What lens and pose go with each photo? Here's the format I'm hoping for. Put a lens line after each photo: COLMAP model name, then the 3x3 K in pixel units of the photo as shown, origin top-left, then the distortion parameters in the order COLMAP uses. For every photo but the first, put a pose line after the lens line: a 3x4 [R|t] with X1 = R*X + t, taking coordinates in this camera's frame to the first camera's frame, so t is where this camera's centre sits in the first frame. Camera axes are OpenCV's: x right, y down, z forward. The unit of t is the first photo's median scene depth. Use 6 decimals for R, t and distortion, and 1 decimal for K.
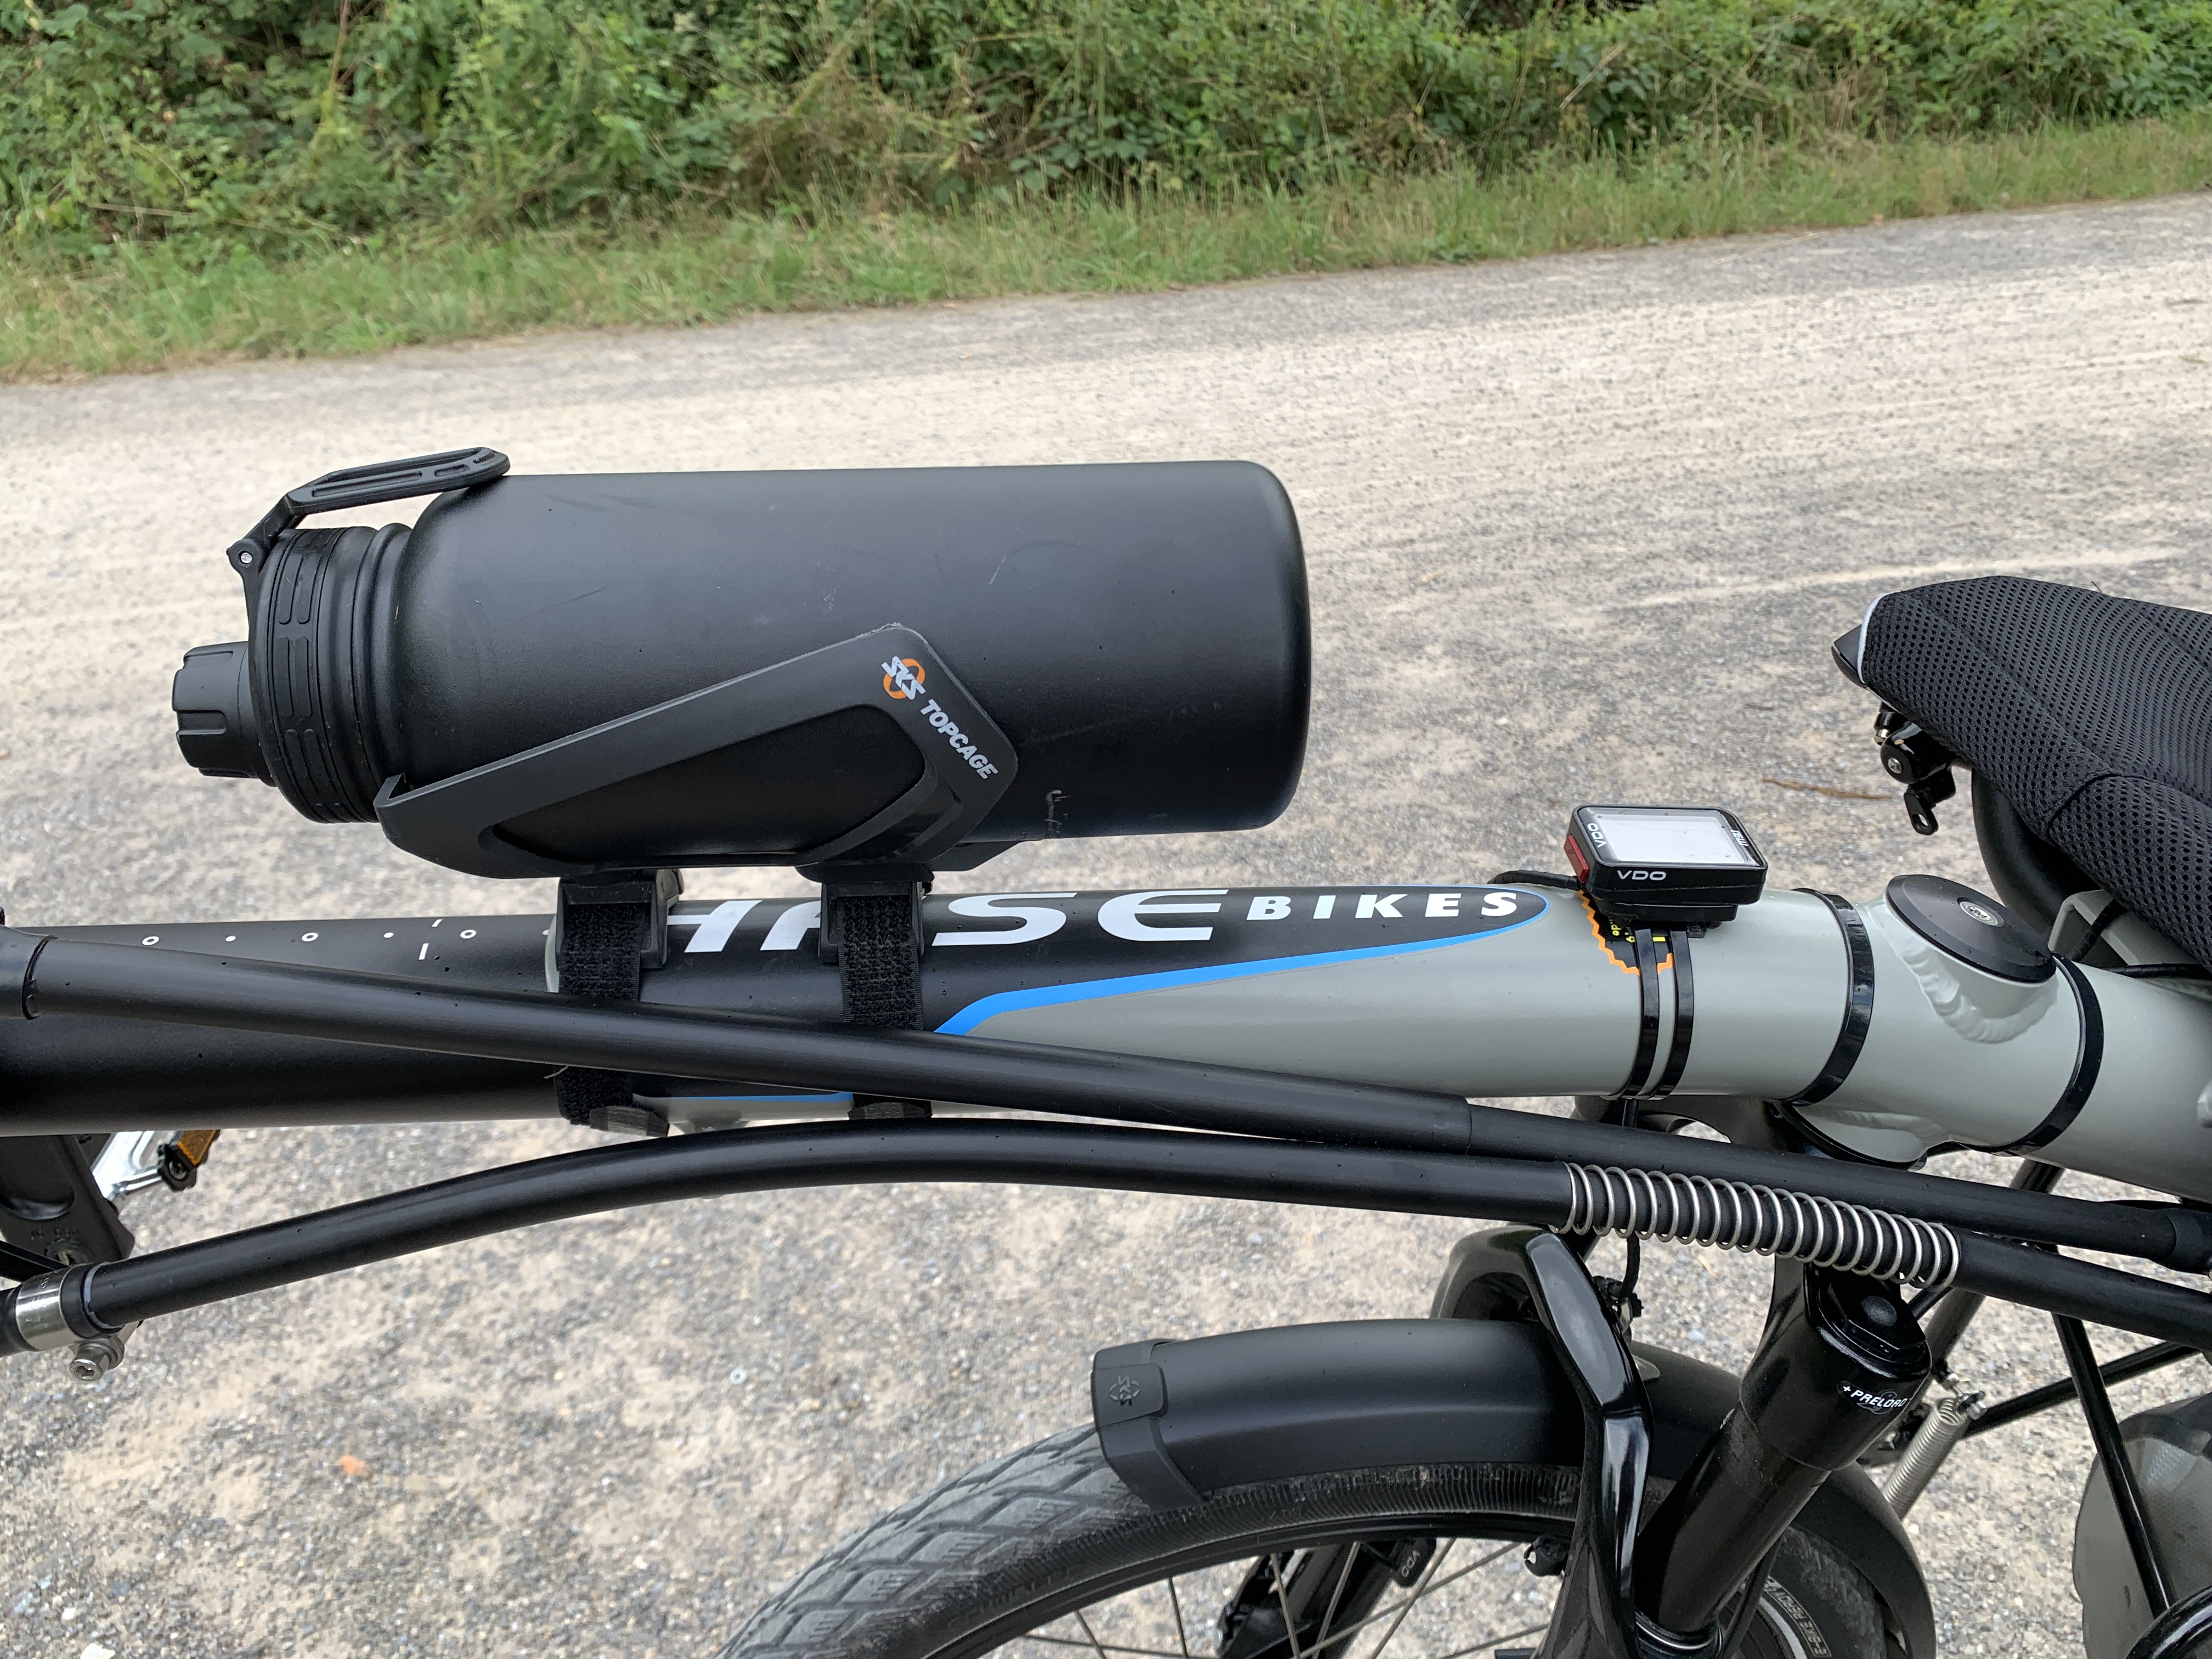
lens RADIAL K [[1692.8, 0, 1106.0], [0, 1692.8, 829.5], [0, 0, 1]] dist [0.001162, 0.000397]
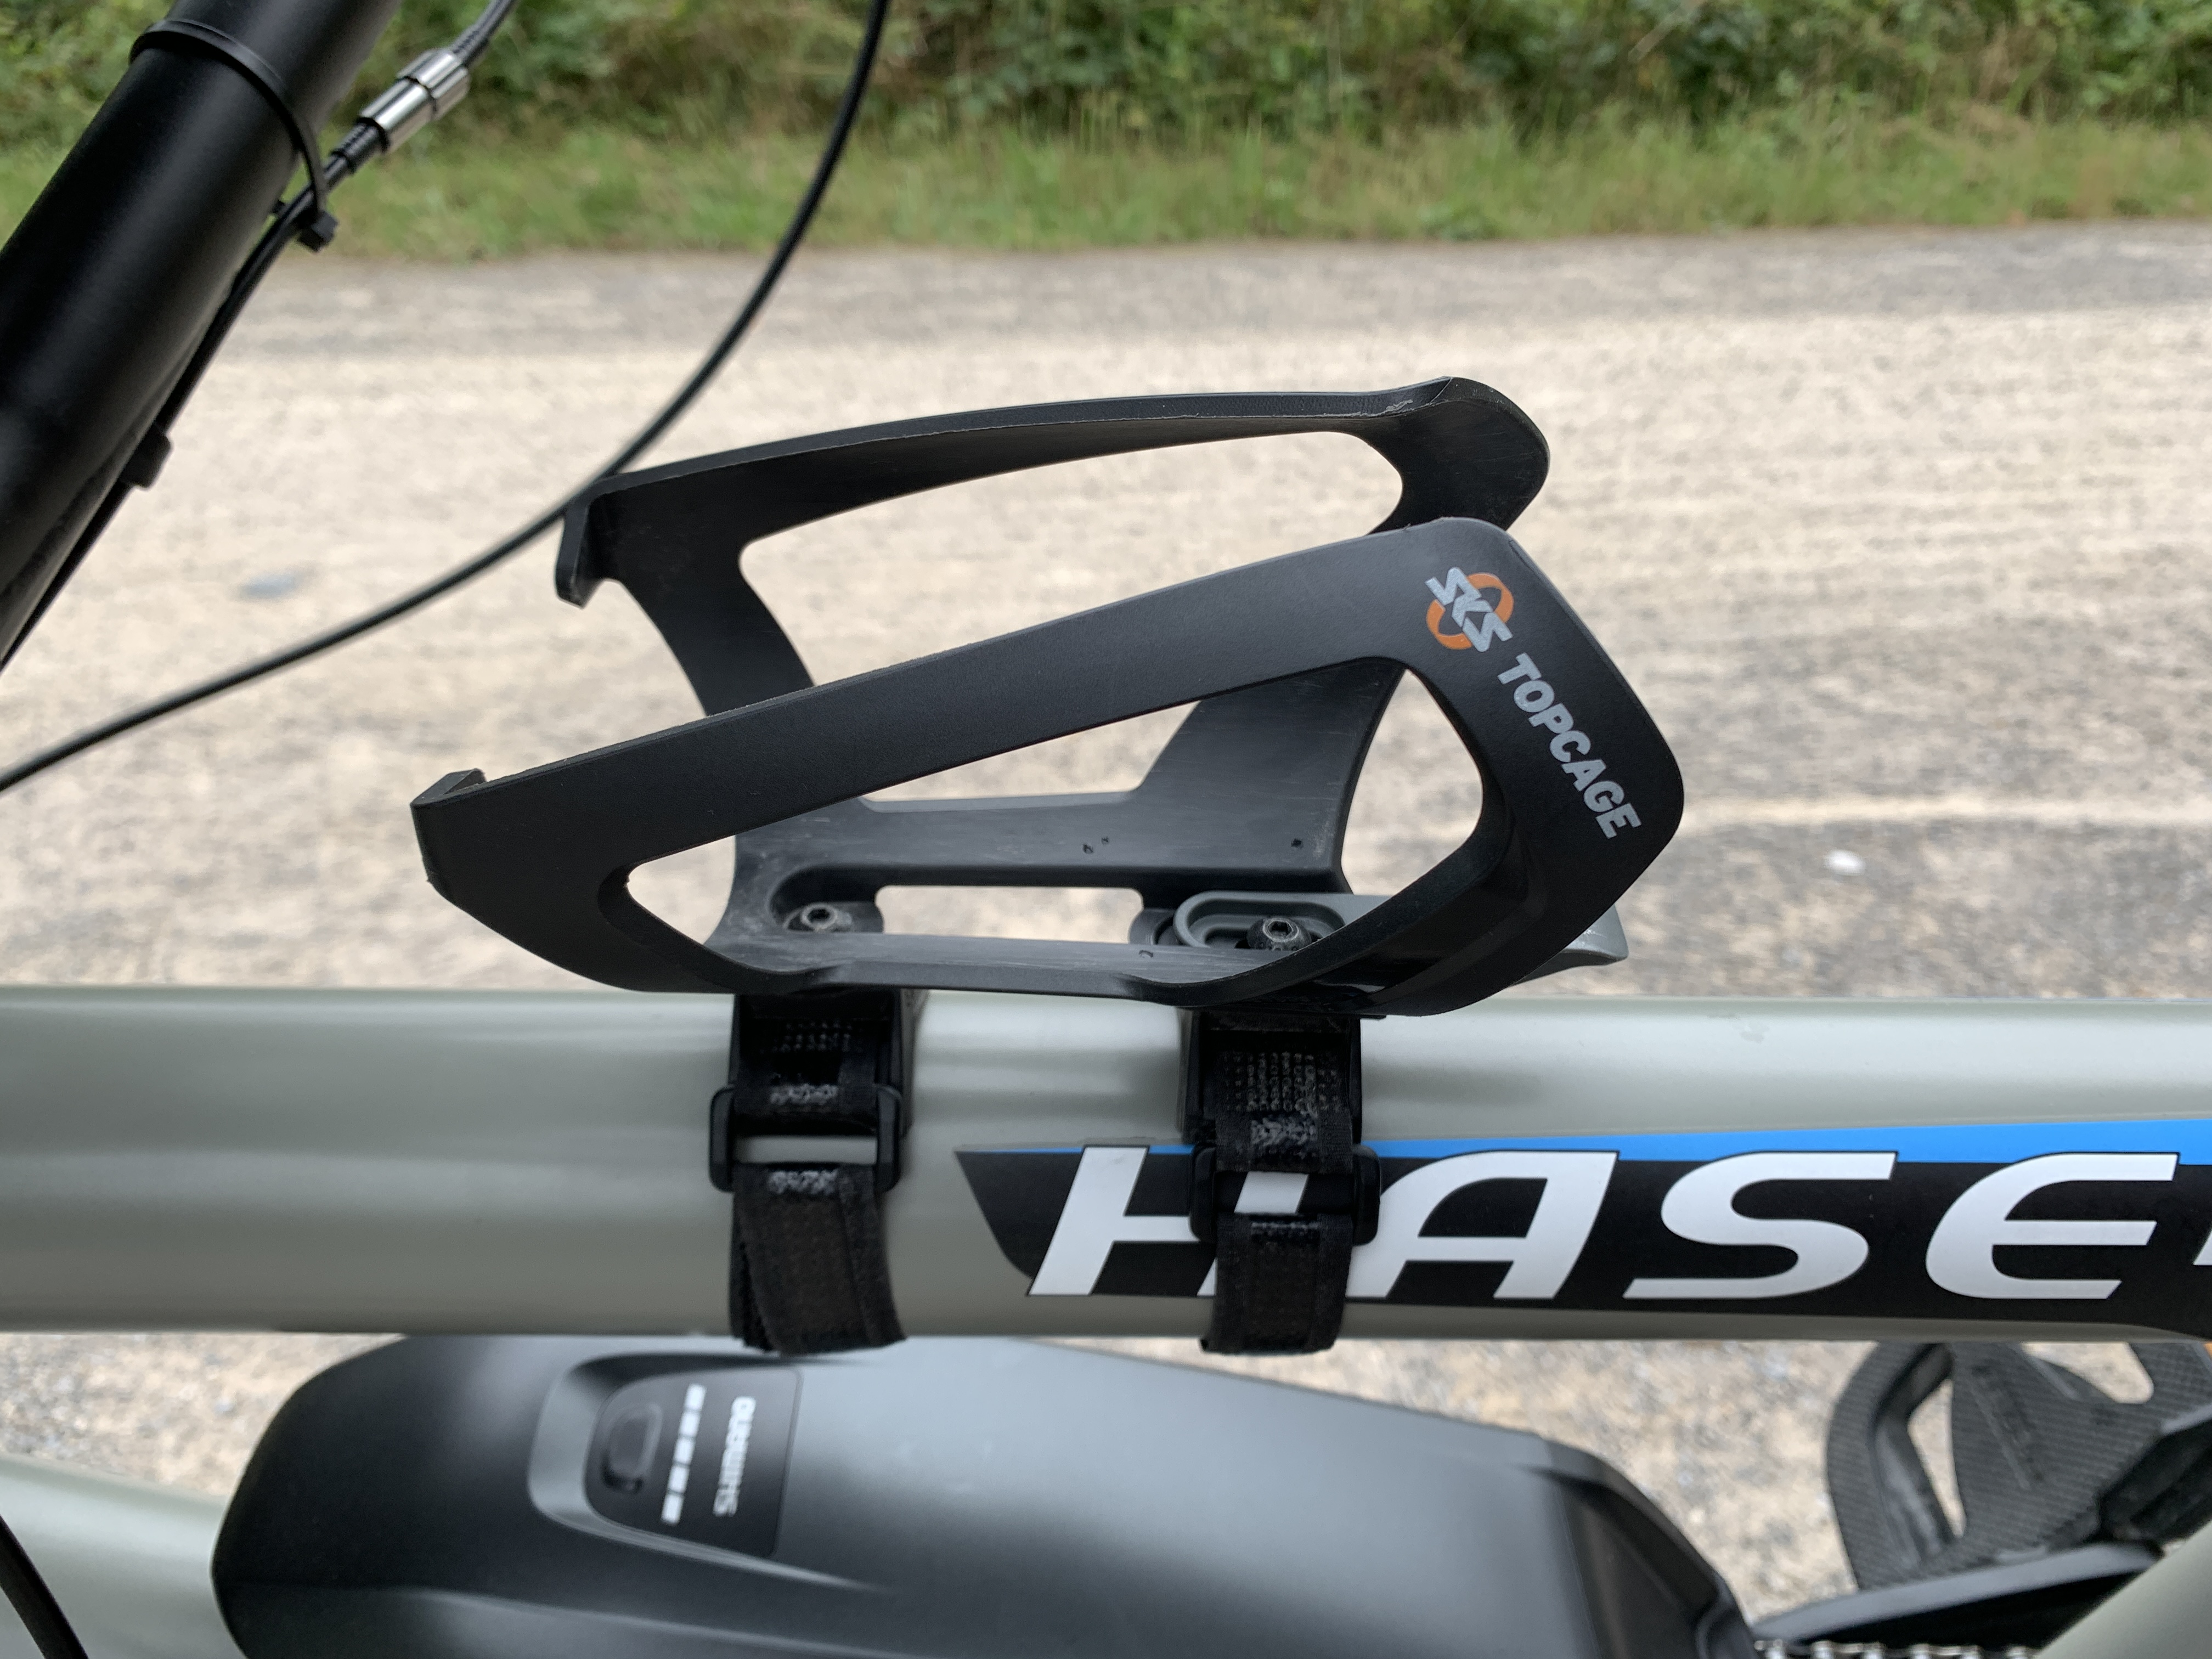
lens RADIAL K [[1662.7, 0, 1106.0], [0, 1662.7, 829.5], [0, 0, 1]] dist [-0.004971, -0.001097]
pose [[0.993319, 0.091120, -0.070819, 0.122744], [-0.088018, 0.995068, 0.045750, -0.080050], [0.074639, -0.039211, 0.996439, 0.195672]]
